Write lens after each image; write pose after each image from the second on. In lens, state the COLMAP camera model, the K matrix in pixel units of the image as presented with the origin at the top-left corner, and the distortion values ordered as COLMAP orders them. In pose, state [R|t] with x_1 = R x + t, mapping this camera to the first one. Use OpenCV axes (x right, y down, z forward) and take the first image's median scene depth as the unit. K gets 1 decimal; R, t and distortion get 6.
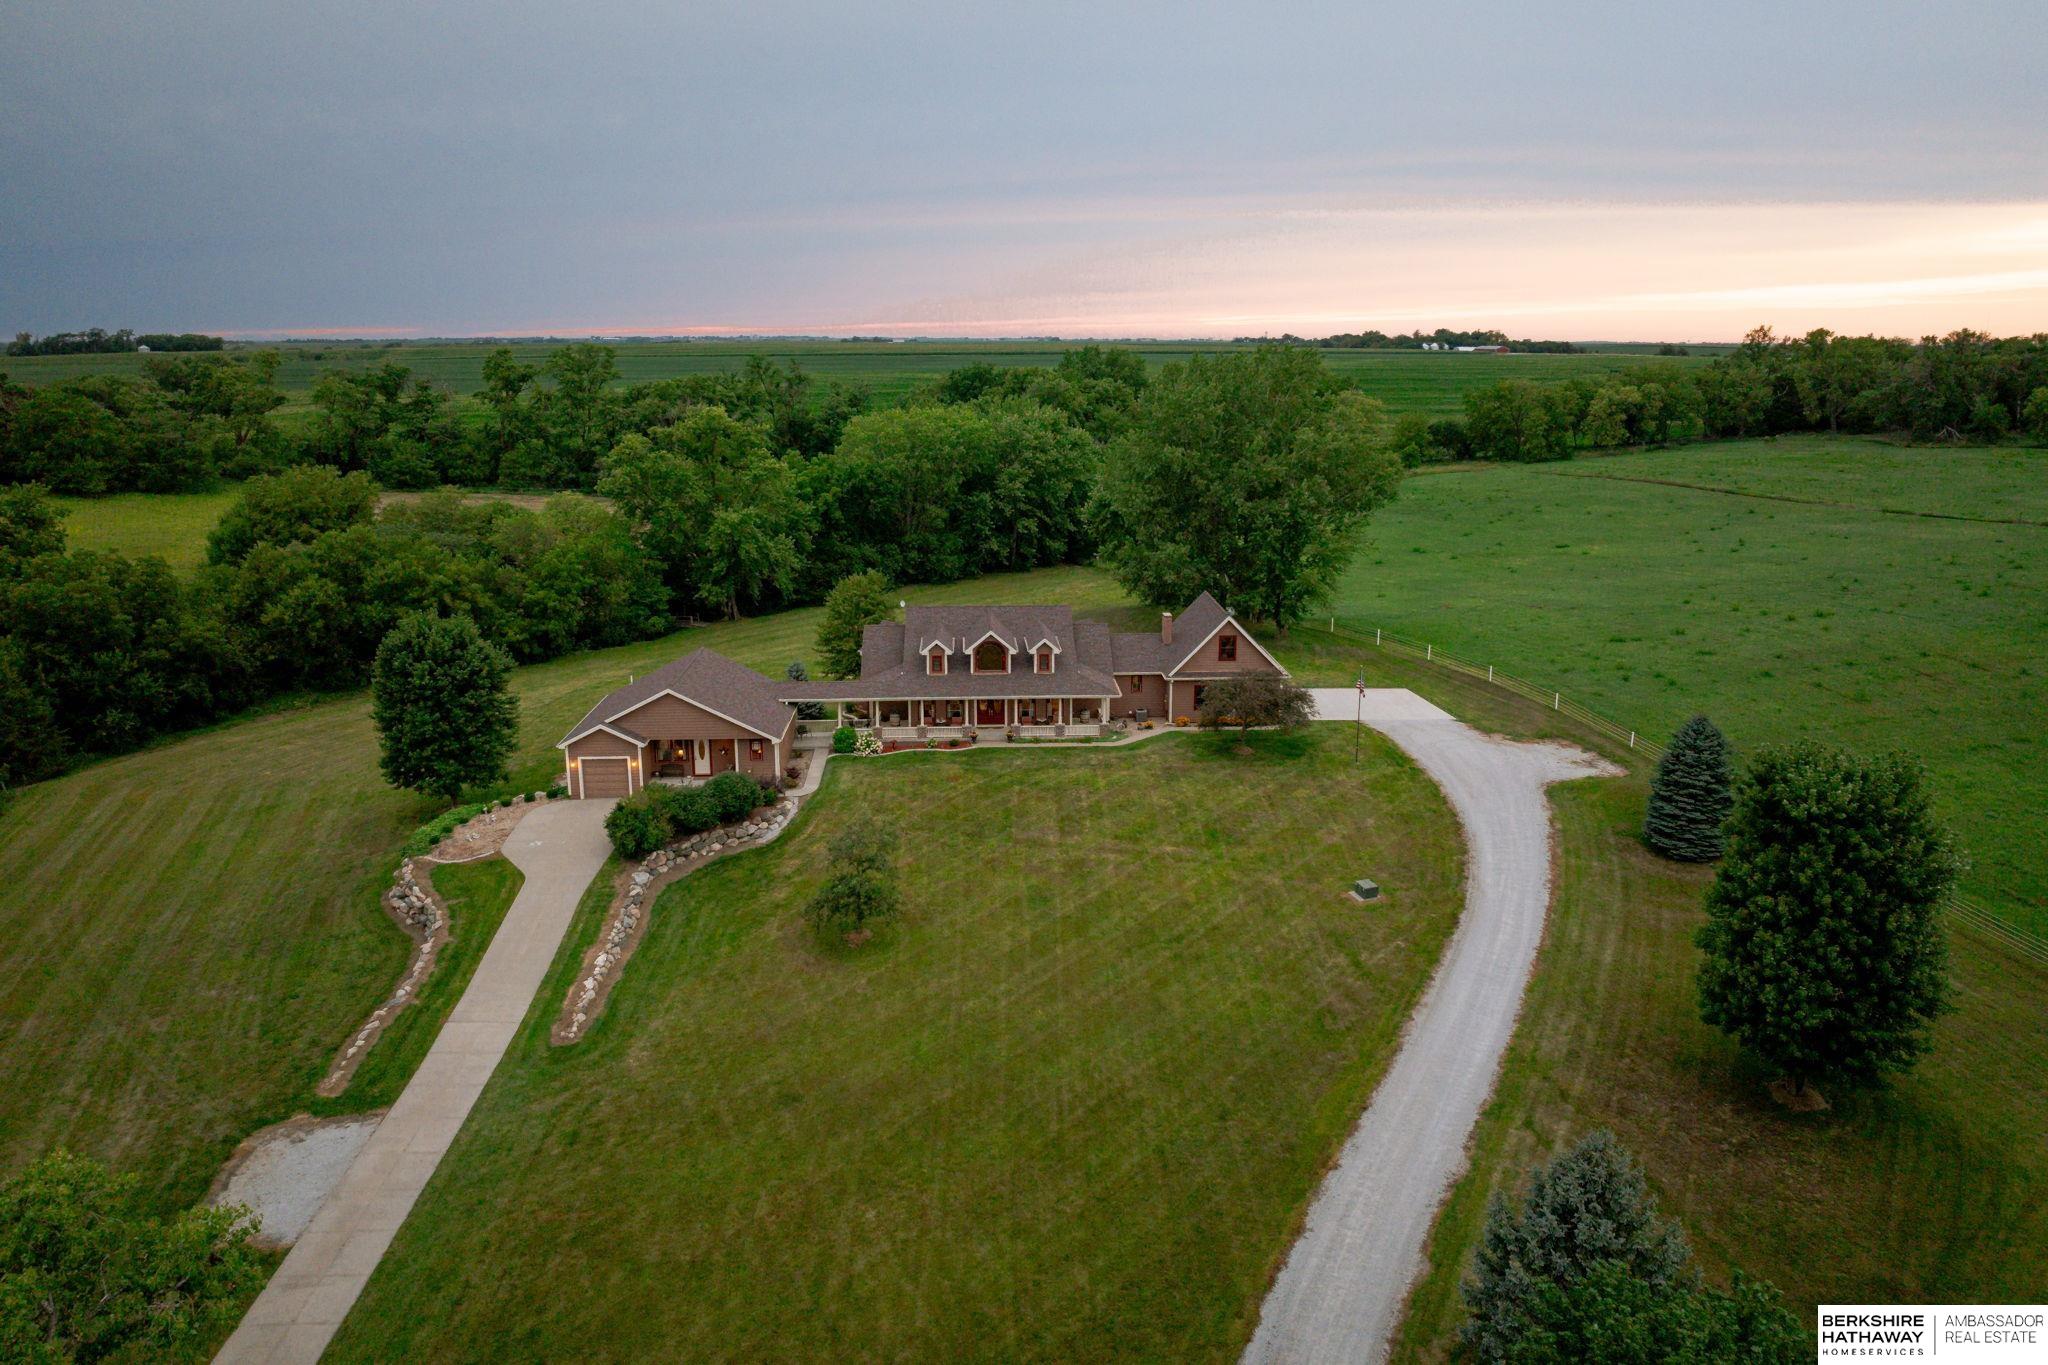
lens RADIAL K [[1443.8, 0, 1033.1], [0, 1443.8, 666.7], [0, 0, 1]] dist [-0.040982, 0.007540]
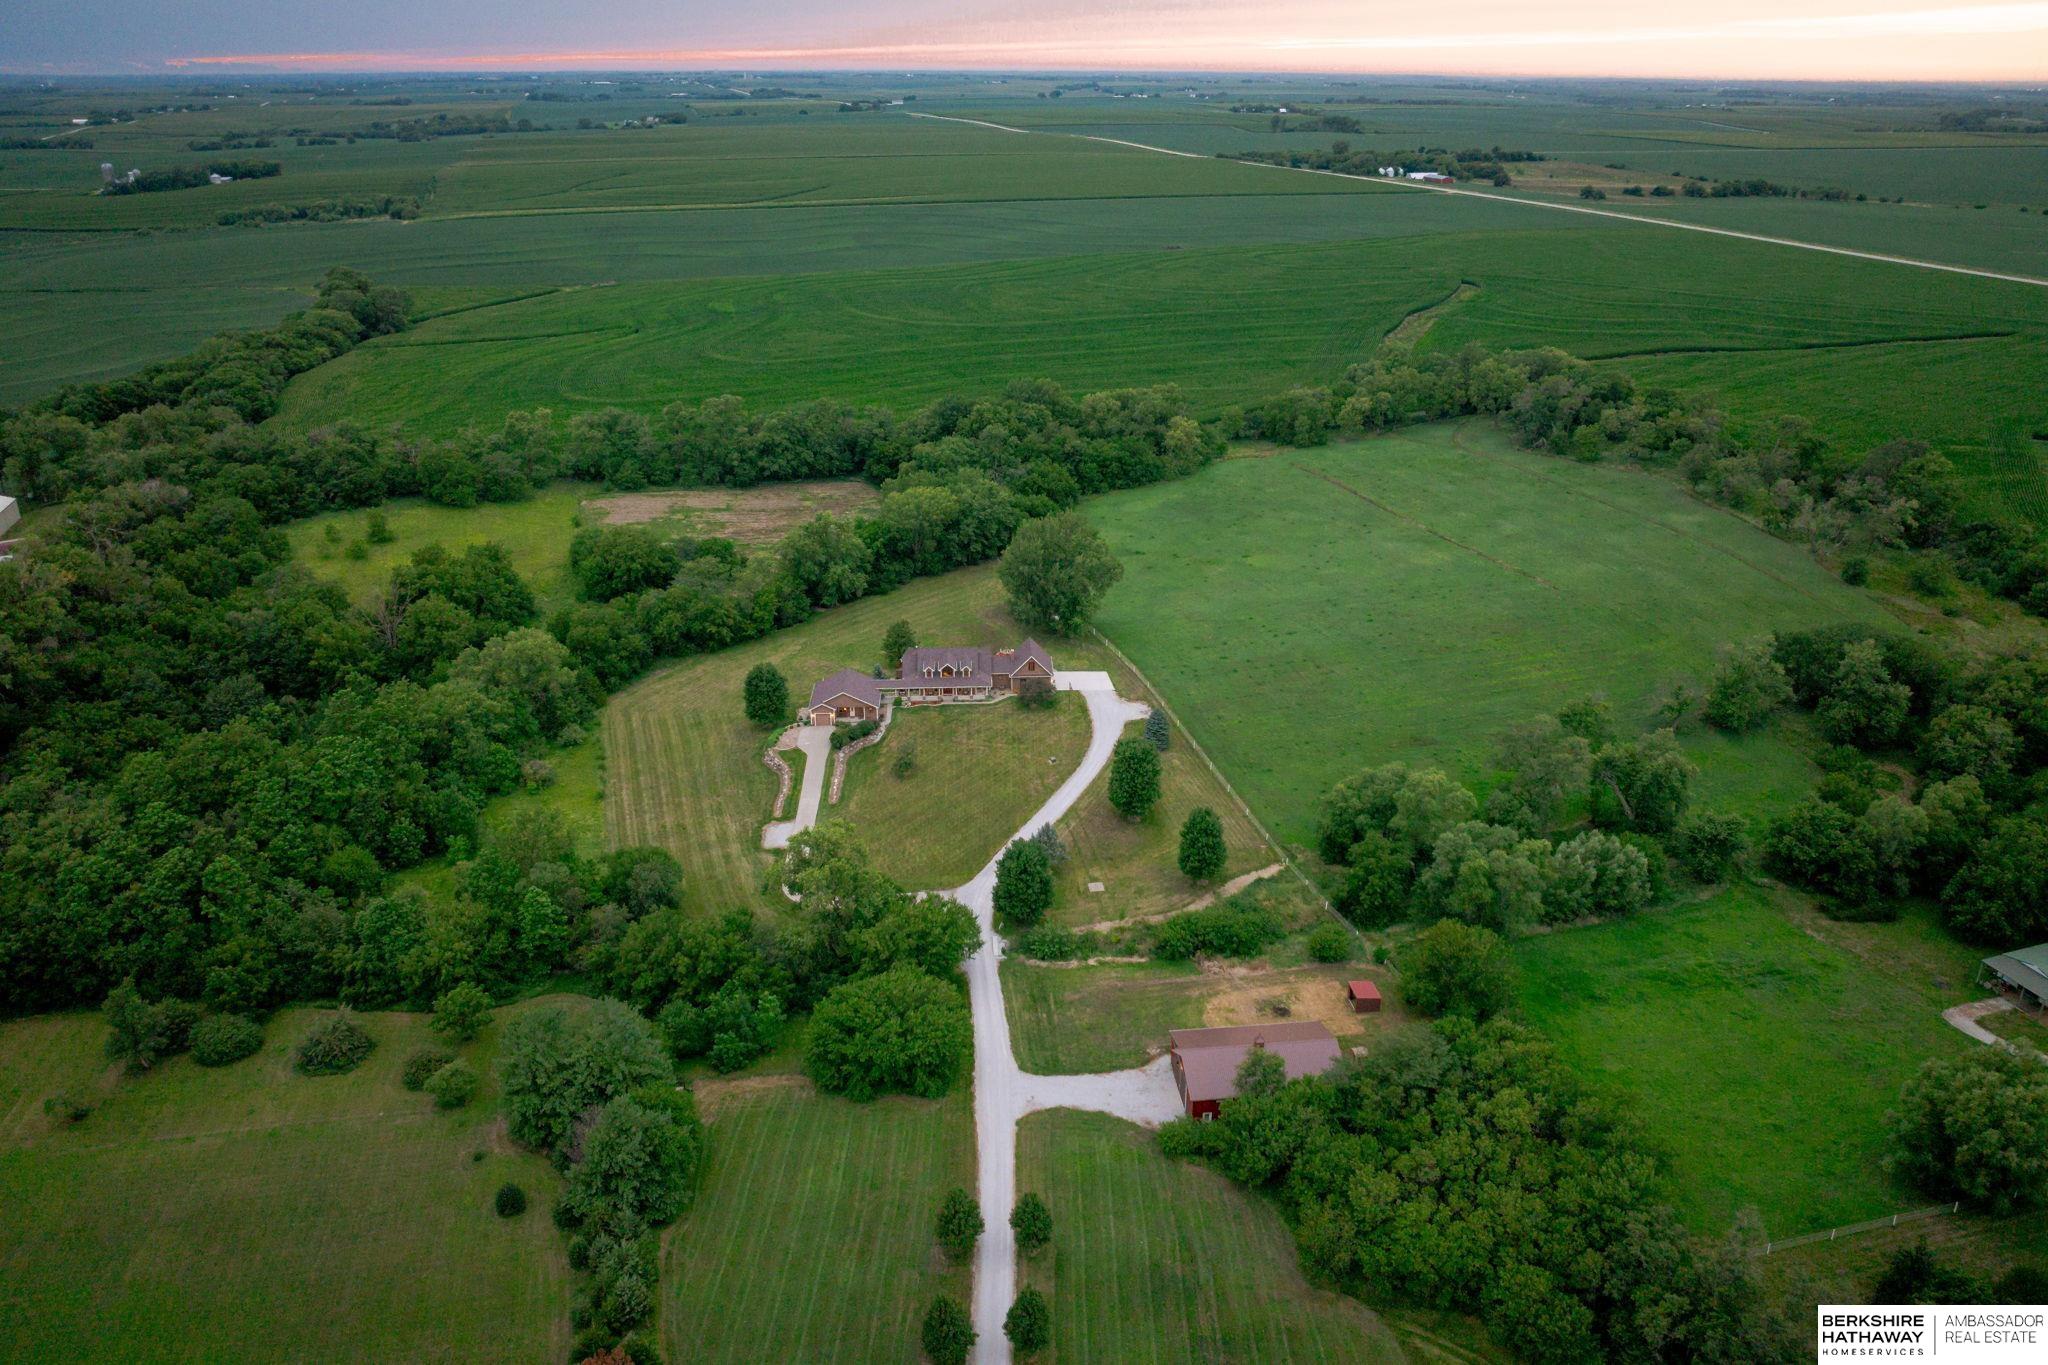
lens RADIAL K [[1443.8, 0, 1033.0], [0, 1443.8, 673.5], [0, 0, 1]] dist [-0.040982, 0.007540]
pose [[0.999992, 0.002526, -0.003038, 0.151204], [-0.001944, 0.984004, 0.178138, -0.520798], [0.003439, -0.178131, 0.984001, -1.853395]]
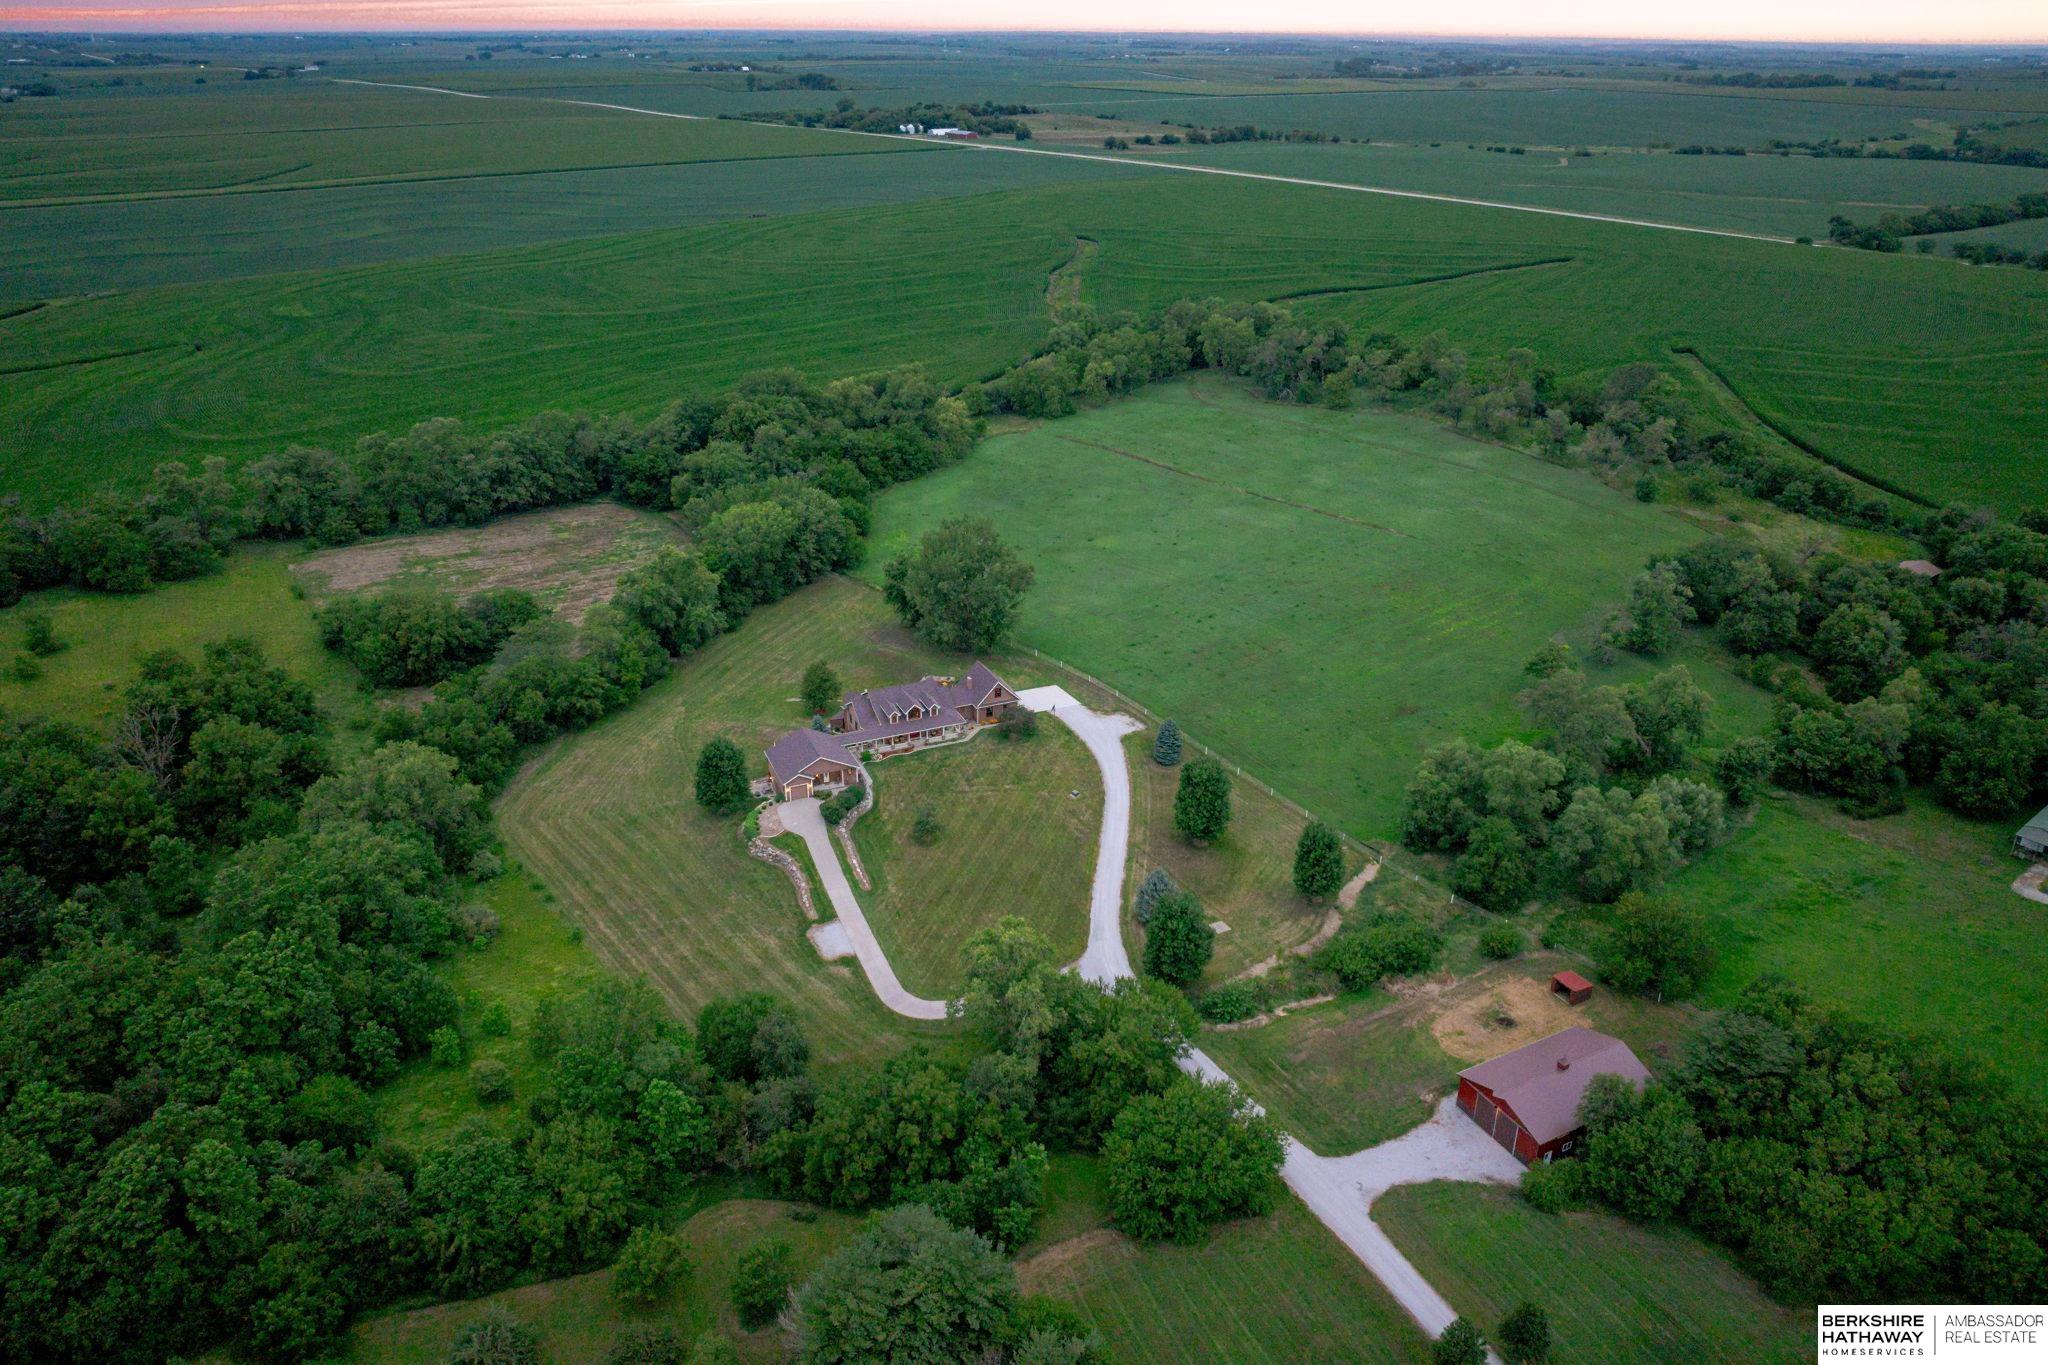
lens RADIAL K [[1443.8, 0, 1032.3], [0, 1443.8, 675.1], [0, 0, 1]] dist [-0.040982, 0.007540]
pose [[0.933807, -0.143812, 0.327602, -0.663404], [0.073941, 0.973462, 0.216573, -0.612650], [-0.350054, -0.178014, 0.919659, -1.415818]]
